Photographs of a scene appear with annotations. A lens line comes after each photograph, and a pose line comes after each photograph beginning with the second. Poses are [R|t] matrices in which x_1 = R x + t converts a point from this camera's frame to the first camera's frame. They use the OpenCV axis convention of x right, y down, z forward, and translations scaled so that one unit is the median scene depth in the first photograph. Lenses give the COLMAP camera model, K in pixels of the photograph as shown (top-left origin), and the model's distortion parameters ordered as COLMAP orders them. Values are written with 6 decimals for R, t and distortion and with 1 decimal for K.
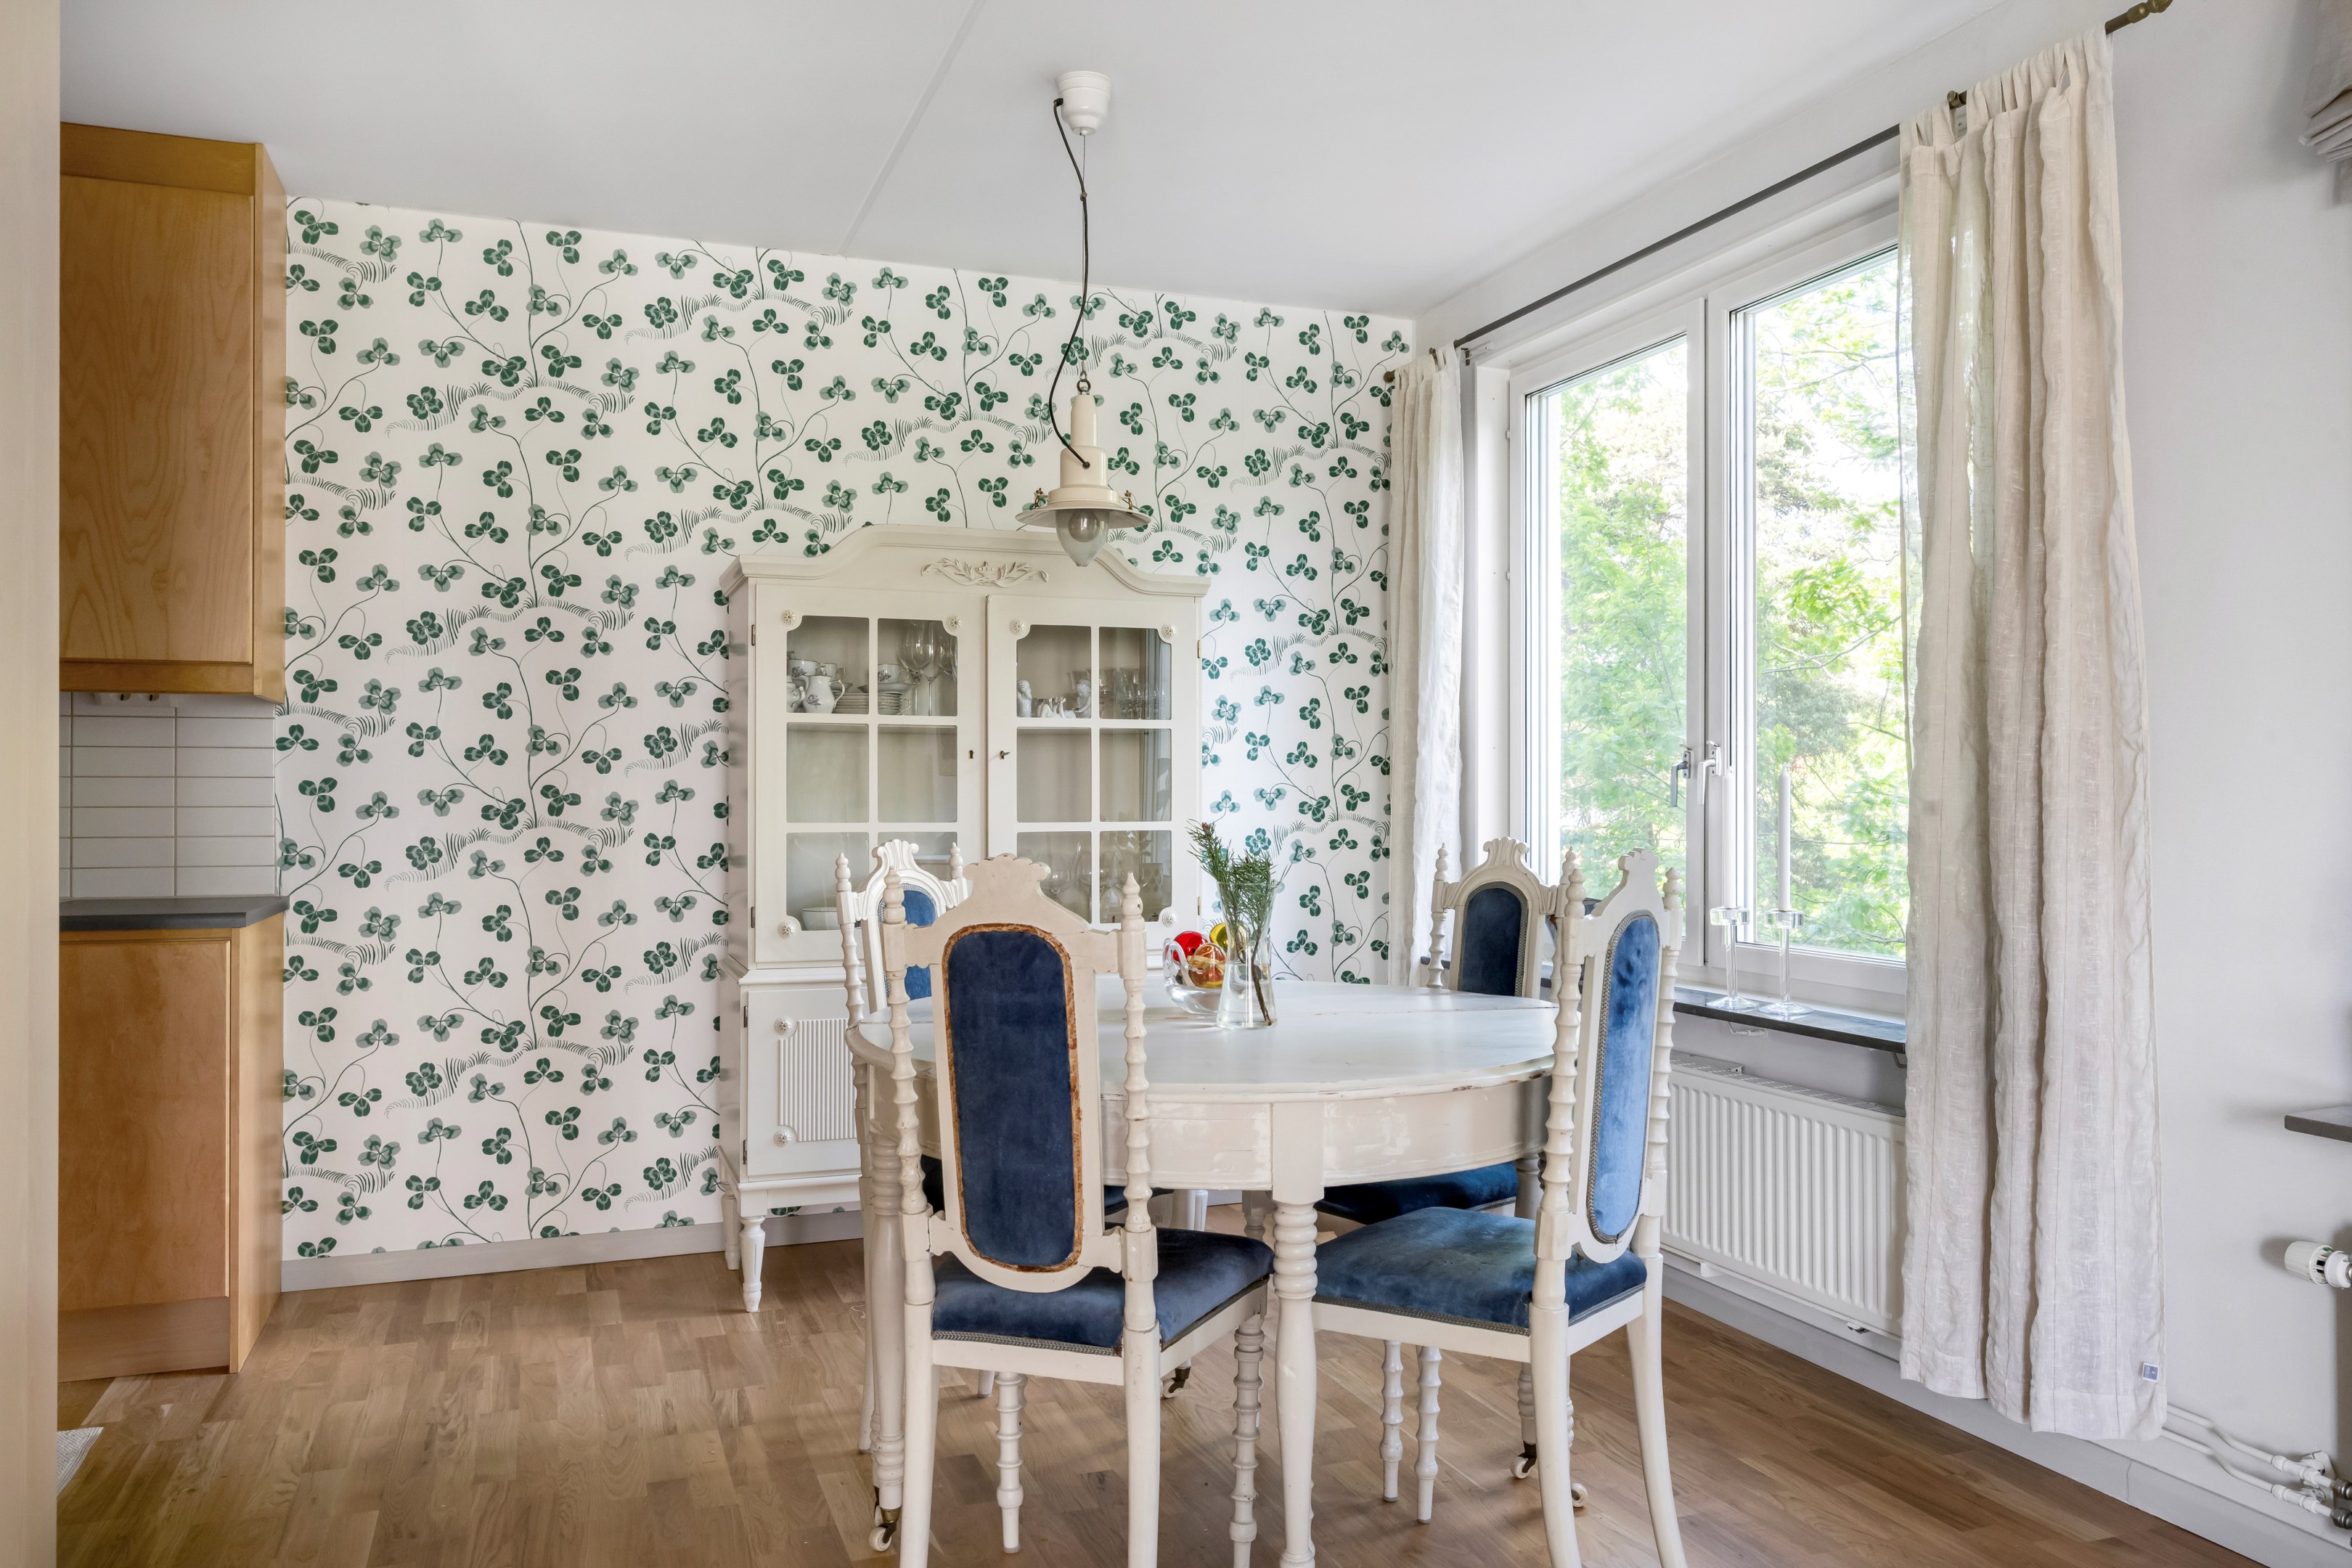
lens RADIAL K [[1714.5, 0, 1176.0], [0, 1714.5, 784.0], [0, 0, 1]] dist [-0.004876, -0.002195]
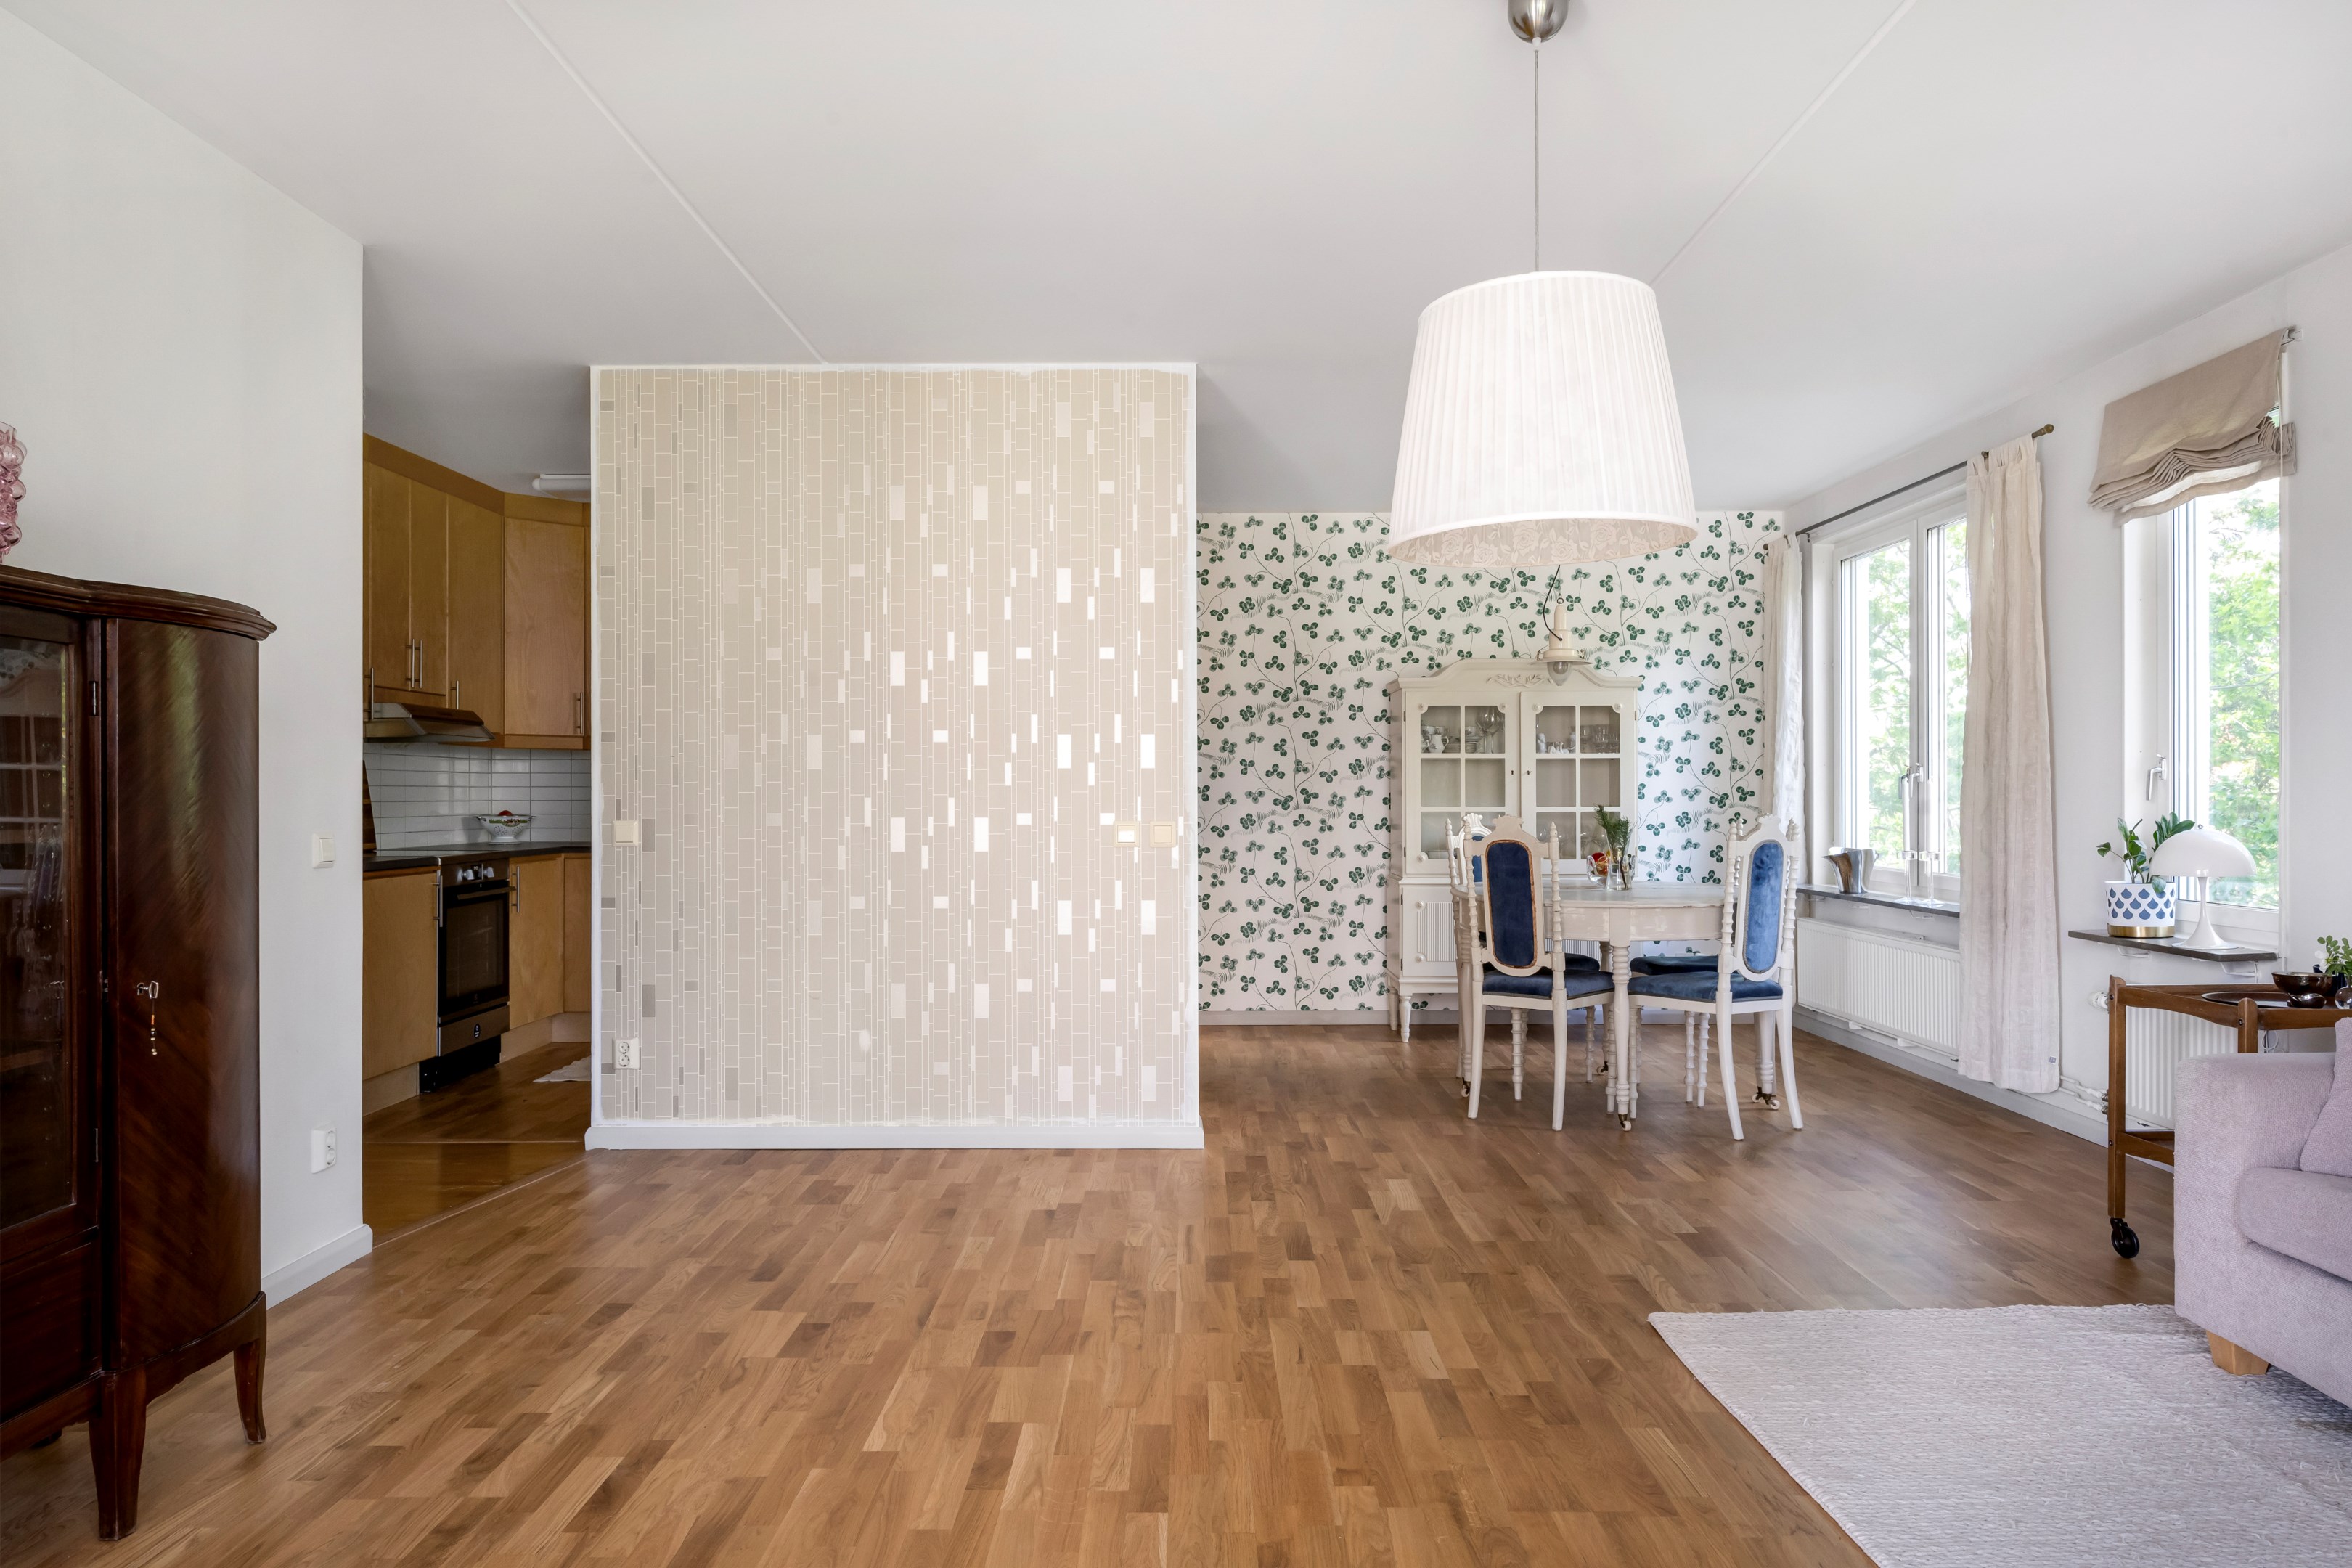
lens RADIAL K [[1492.3, 0, 1192.1], [0, 1492.3, 790.1], [0, 0, 1]] dist [-0.005008, -0.001432]
pose [[0.935968, -0.002267, -0.352078, 0.134186], [0.004061, 0.999982, 0.004358, -0.005643], [0.352062, -0.005509, 0.935960, -0.707926]]
